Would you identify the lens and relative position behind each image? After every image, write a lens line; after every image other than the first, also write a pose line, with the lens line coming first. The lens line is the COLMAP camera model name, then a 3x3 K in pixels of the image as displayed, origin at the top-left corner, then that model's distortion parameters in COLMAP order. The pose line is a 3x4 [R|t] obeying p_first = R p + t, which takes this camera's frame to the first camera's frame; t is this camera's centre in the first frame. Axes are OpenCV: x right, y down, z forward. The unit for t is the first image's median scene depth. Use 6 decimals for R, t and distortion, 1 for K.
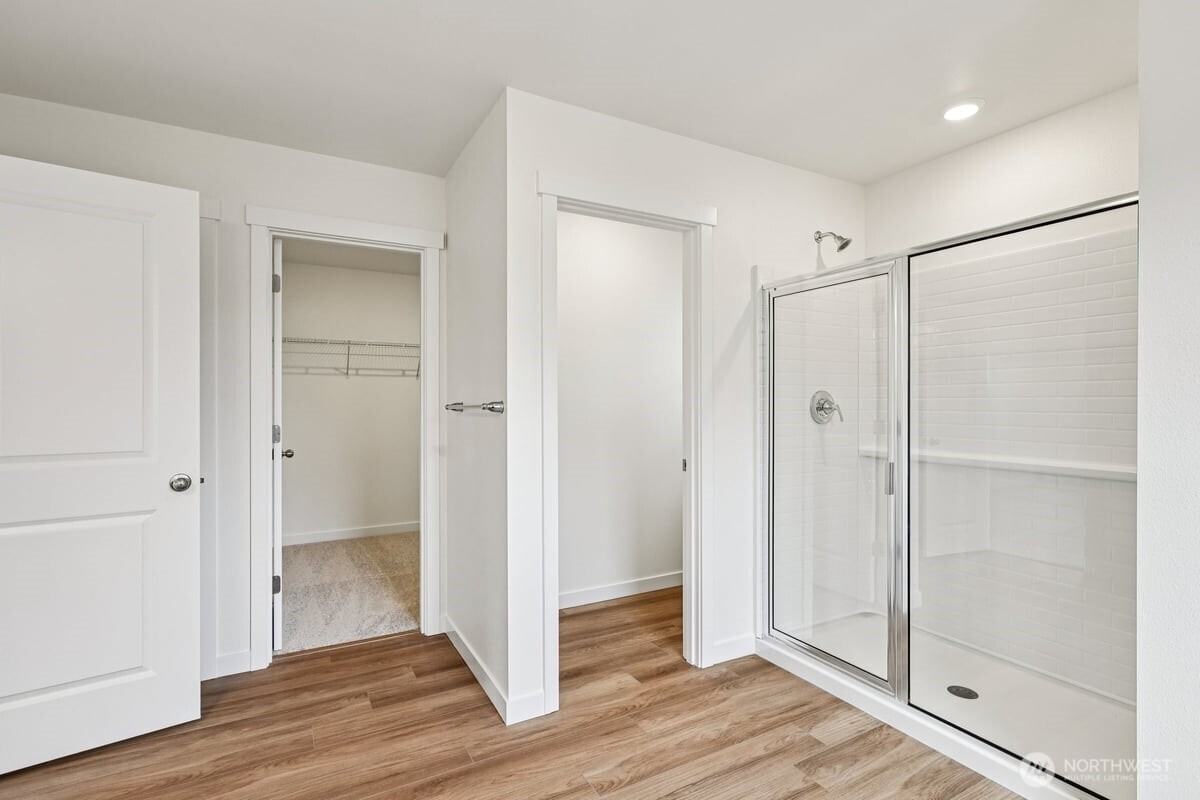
lens RADIAL K [[571.8, 0, 602.6], [0, 571.8, 400.8], [0, 0, 1]] dist [-0.003845, 0.001793]
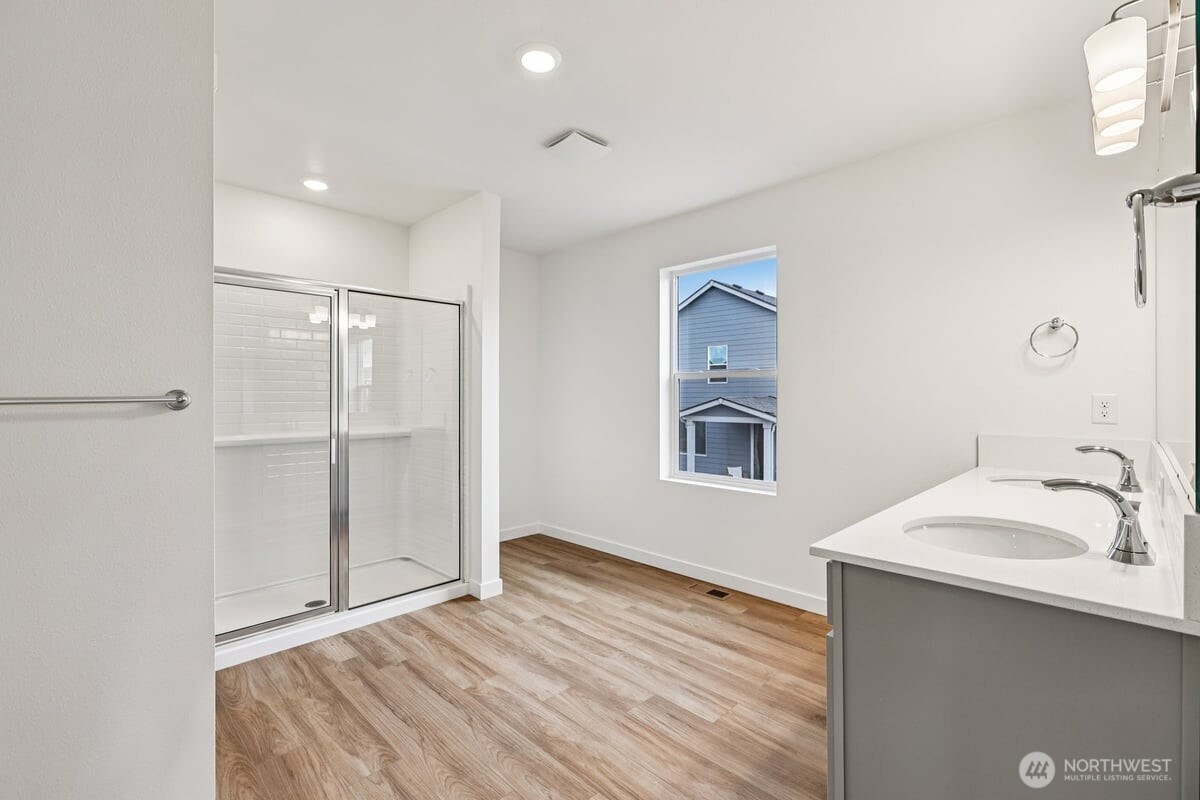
lens RADIAL K [[528.4, 0, 601.1], [0, 528.4, 395.4], [0, 0, 1]] dist [-0.009521, 0.002895]
pose [[-0.277281, -0.002579, 0.960785, -0.931260], [-0.002907, 0.999994, 0.001845, -0.010070], [-0.960785, -0.002281, -0.277287, 0.783398]]
